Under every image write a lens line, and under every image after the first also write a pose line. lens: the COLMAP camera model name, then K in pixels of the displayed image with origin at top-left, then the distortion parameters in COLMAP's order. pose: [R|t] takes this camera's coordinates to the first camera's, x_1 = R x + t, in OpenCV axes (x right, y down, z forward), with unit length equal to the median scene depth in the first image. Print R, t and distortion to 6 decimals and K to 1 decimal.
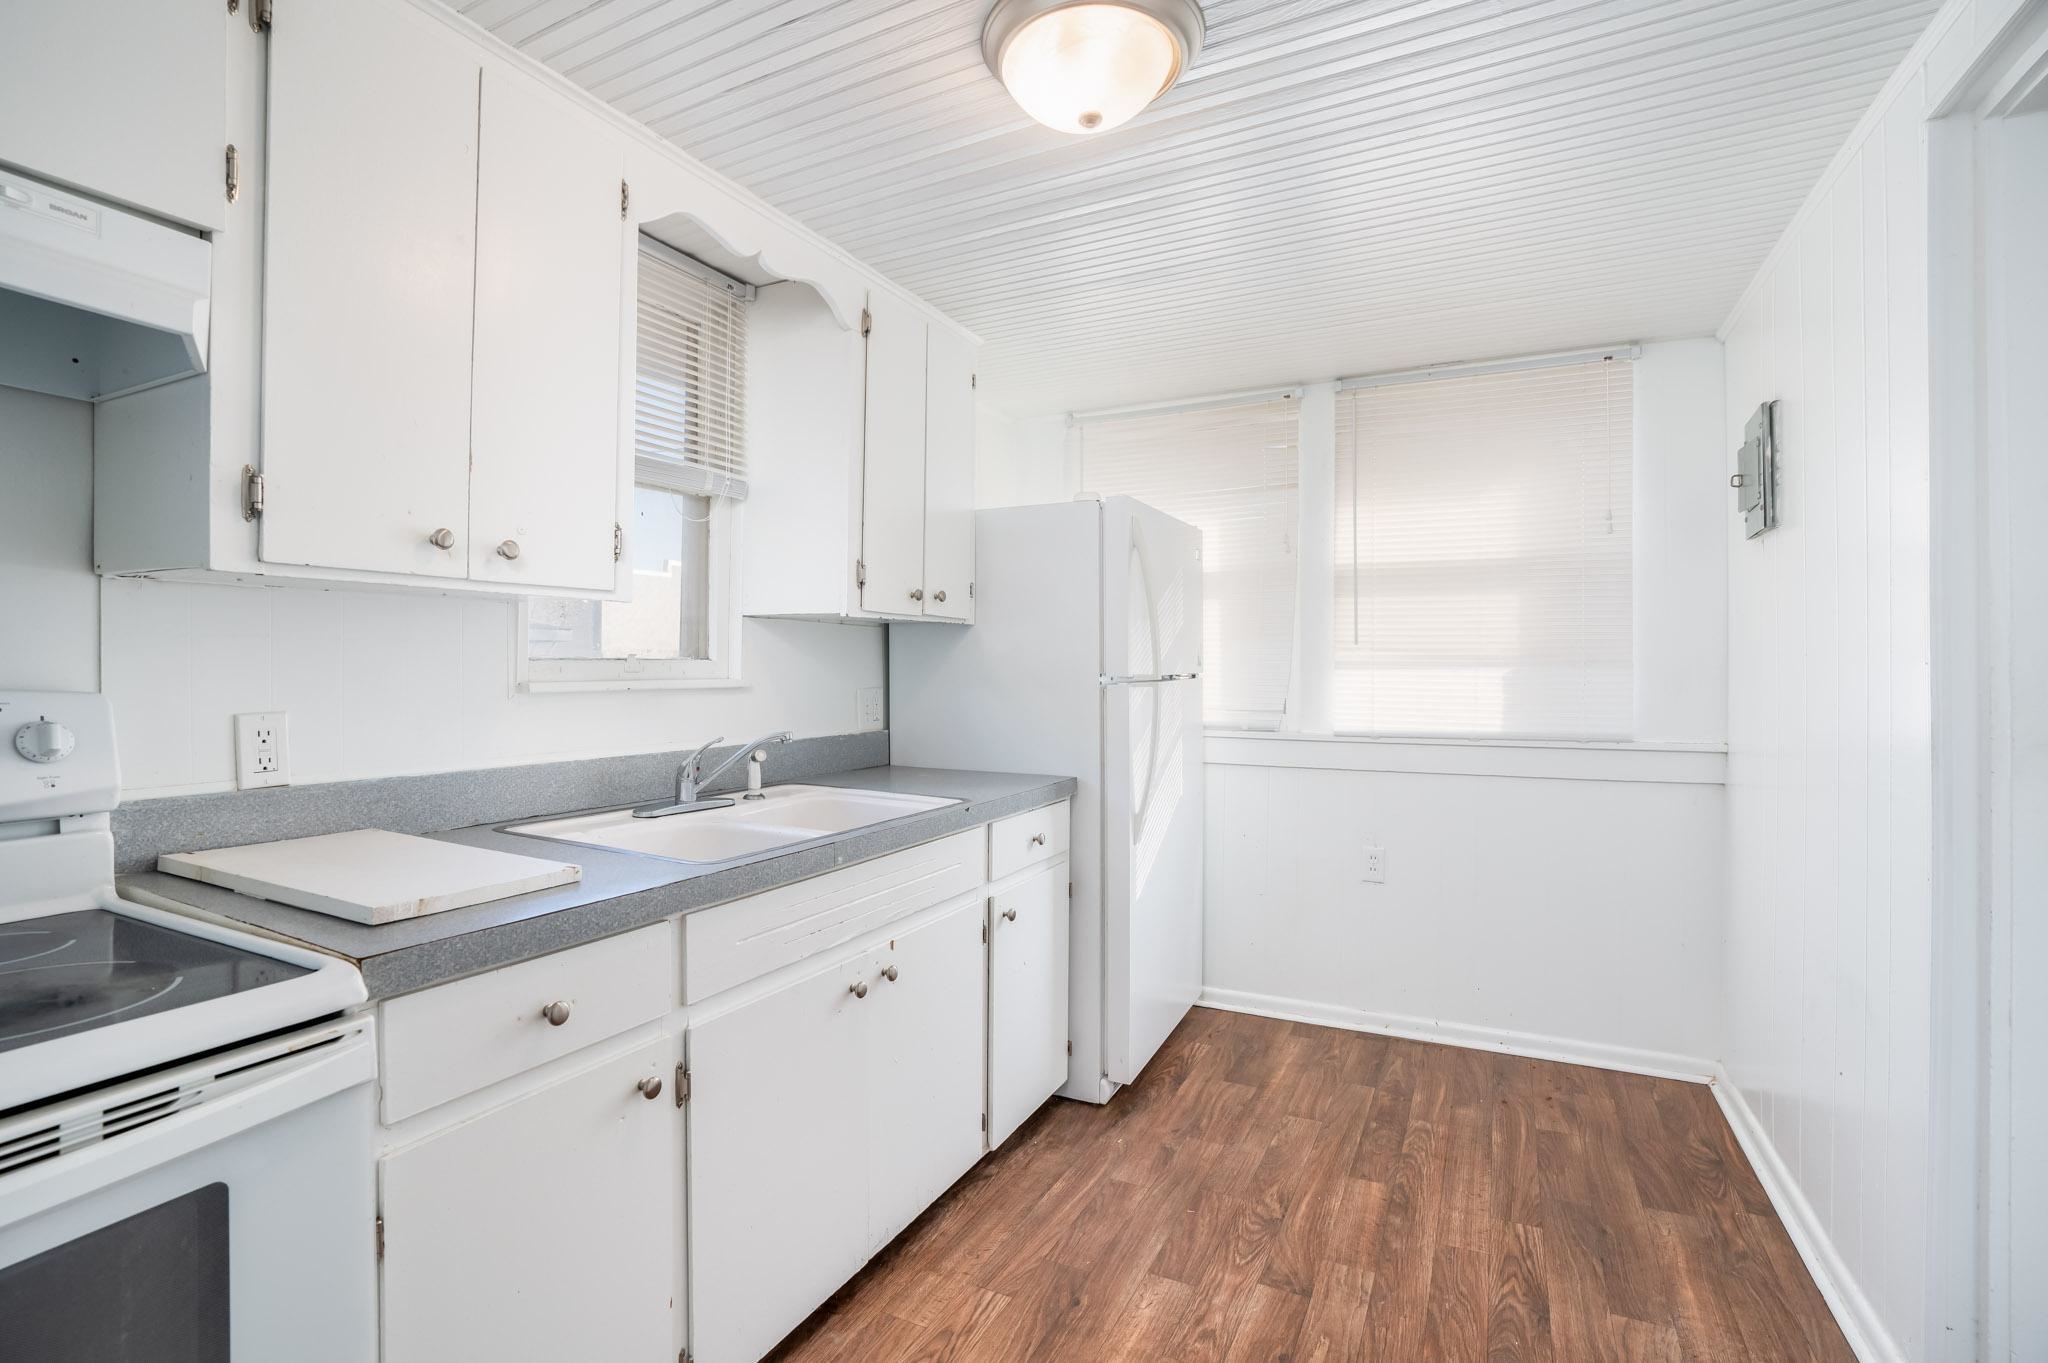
lens RADIAL K [[939.8, 0, 1022.4], [0, 939.8, 678.8], [0, 0, 1]] dist [-0.036709, 0.004140]
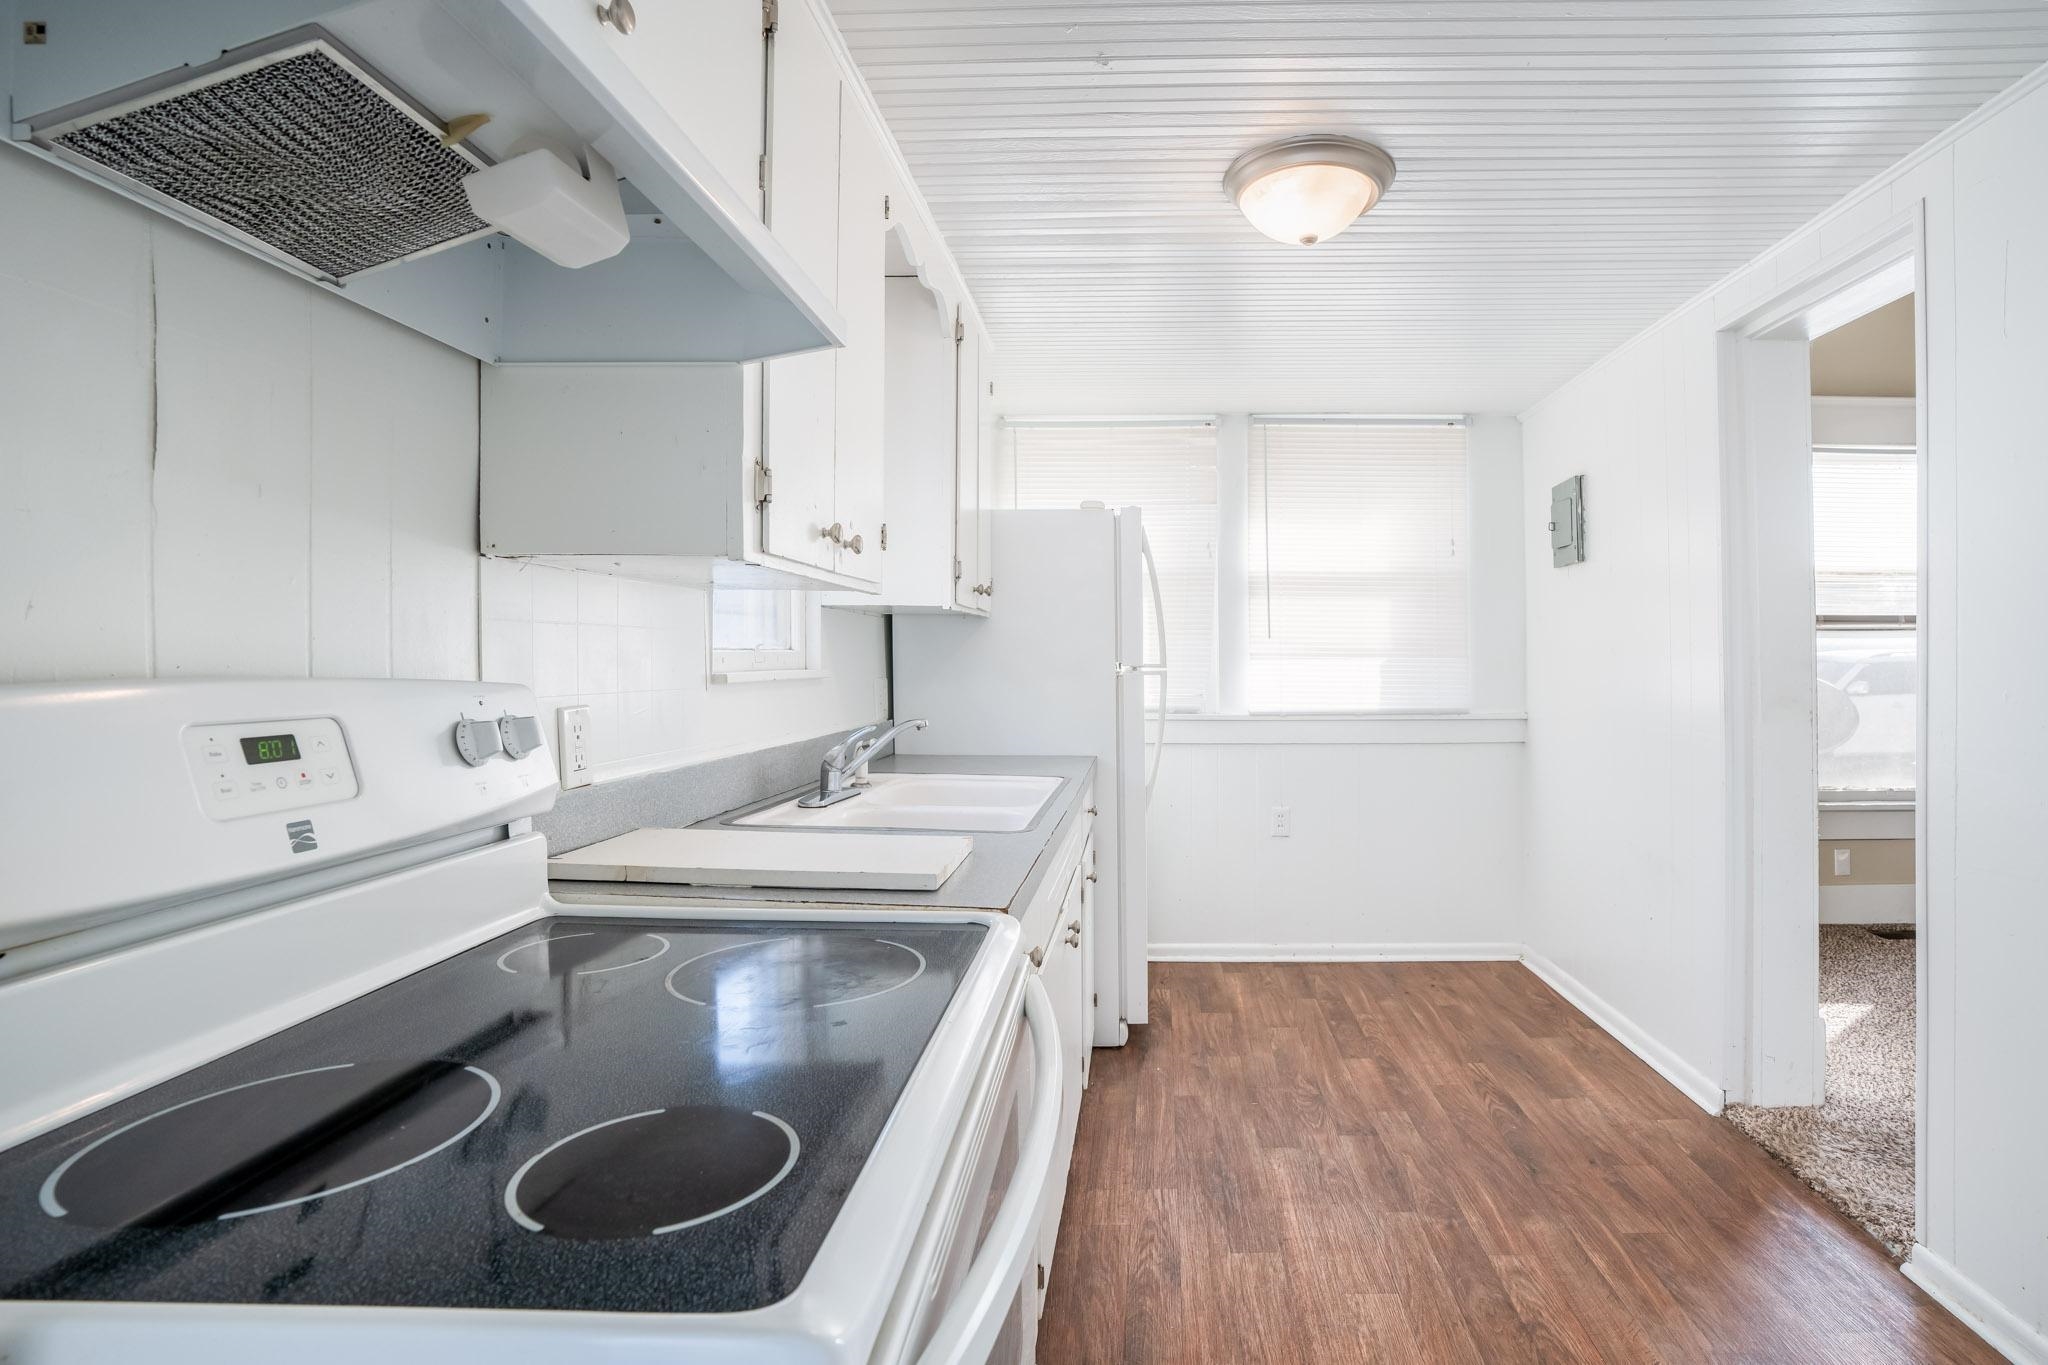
lens RADIAL K [[1038.9, 0, 1018.9], [0, 1038.9, 669.3], [0, 0, 1]] dist [-0.072100, -0.002585]
pose [[0.911910, -0.004403, 0.410368, -0.597821], [0.005040, 0.999987, -0.000470, 0.001691], [-0.410360, 0.002497, 0.911920, -0.090881]]
